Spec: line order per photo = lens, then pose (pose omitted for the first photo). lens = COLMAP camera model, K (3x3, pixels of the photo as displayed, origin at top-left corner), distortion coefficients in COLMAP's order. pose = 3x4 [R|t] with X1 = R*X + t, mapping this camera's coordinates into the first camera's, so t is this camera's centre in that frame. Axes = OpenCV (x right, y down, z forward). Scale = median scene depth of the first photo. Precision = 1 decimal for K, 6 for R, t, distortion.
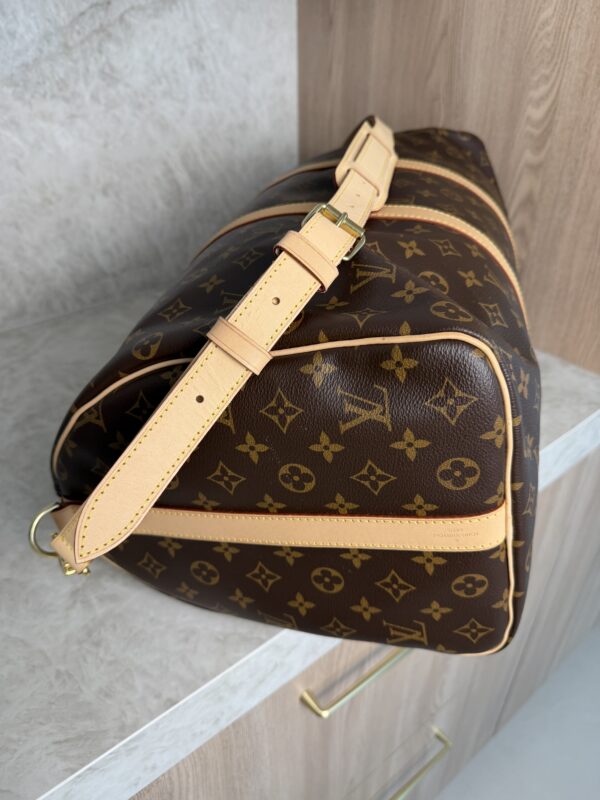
lens RADIAL K [[590.4, 0, 300.1], [0, 590.4, 396.1], [0, 0, 1]] dist [-0.037209, 0.015761]
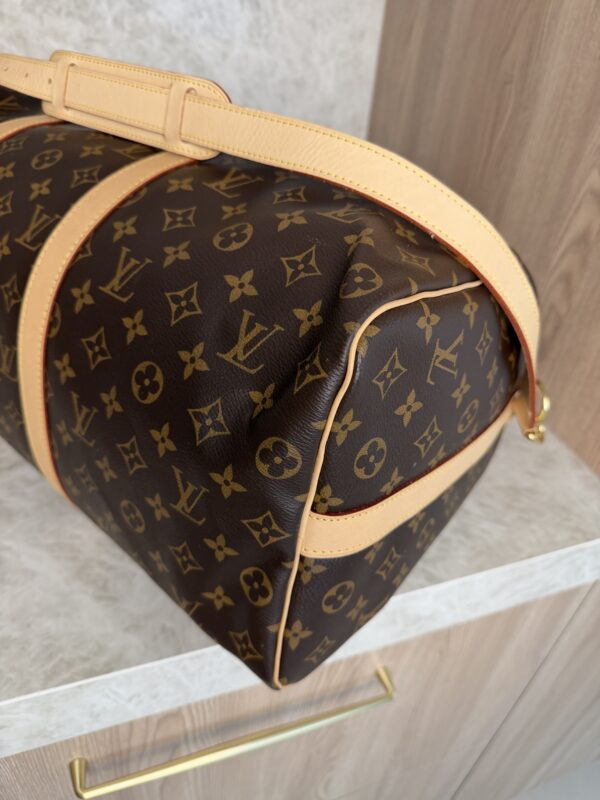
lens RADIAL K [[596.5, 0, 300.0], [0, 596.5, 400.0], [0, 0, 1]] dist [-0.035567, 0.006907]
pose [[0.941010, 0.265791, -0.209419, 0.263801], [-0.254418, 0.963780, 0.080003, -0.107984], [0.223098, -0.022004, 0.974548, 0.194555]]
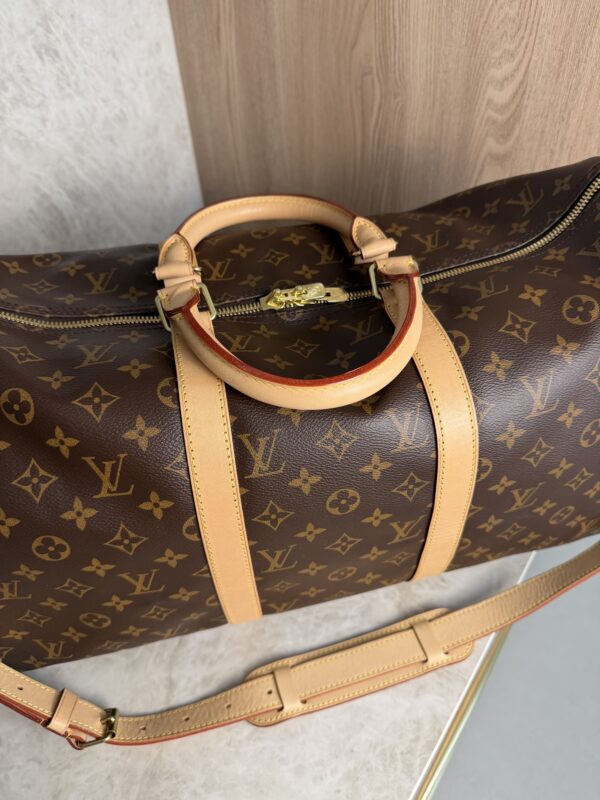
lens RADIAL K [[590.4, 0, 300.1], [0, 590.4, 396.1], [0, 0, 1]] dist [-0.037209, 0.015761]
pose [[0.963044, -0.215319, 0.161813, -0.093423], [0.182552, 0.963531, 0.195662, -0.265839], [-0.198042, -0.158892, 0.967229, 0.163998]]
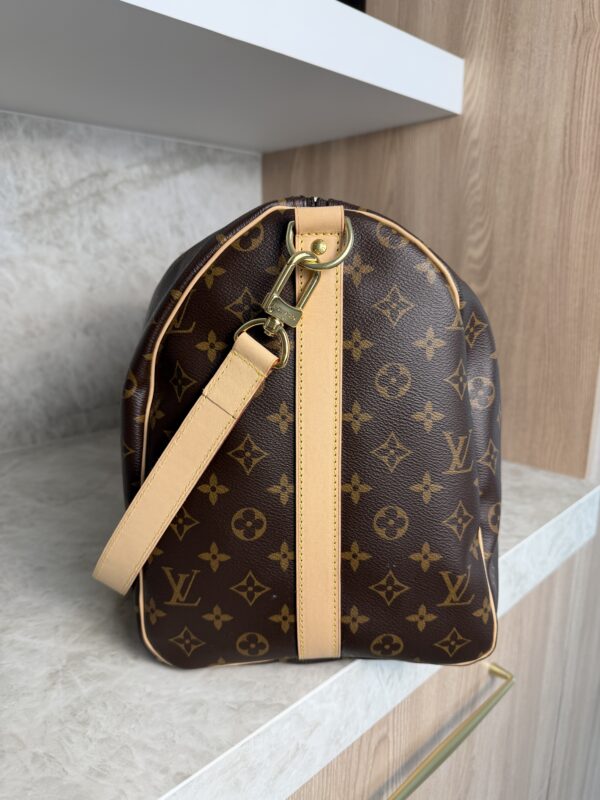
lens RADIAL K [[584.9, 0, 300.0], [0, 584.9, 400.0], [0, 0, 1]] dist [-0.017034, 0.002384]
pose [[0.994433, -0.013810, 0.104462, -0.071943], [0.049045, 0.938102, -0.342870, 0.169813], [-0.093261, 0.346084, 0.933557, 0.031052]]
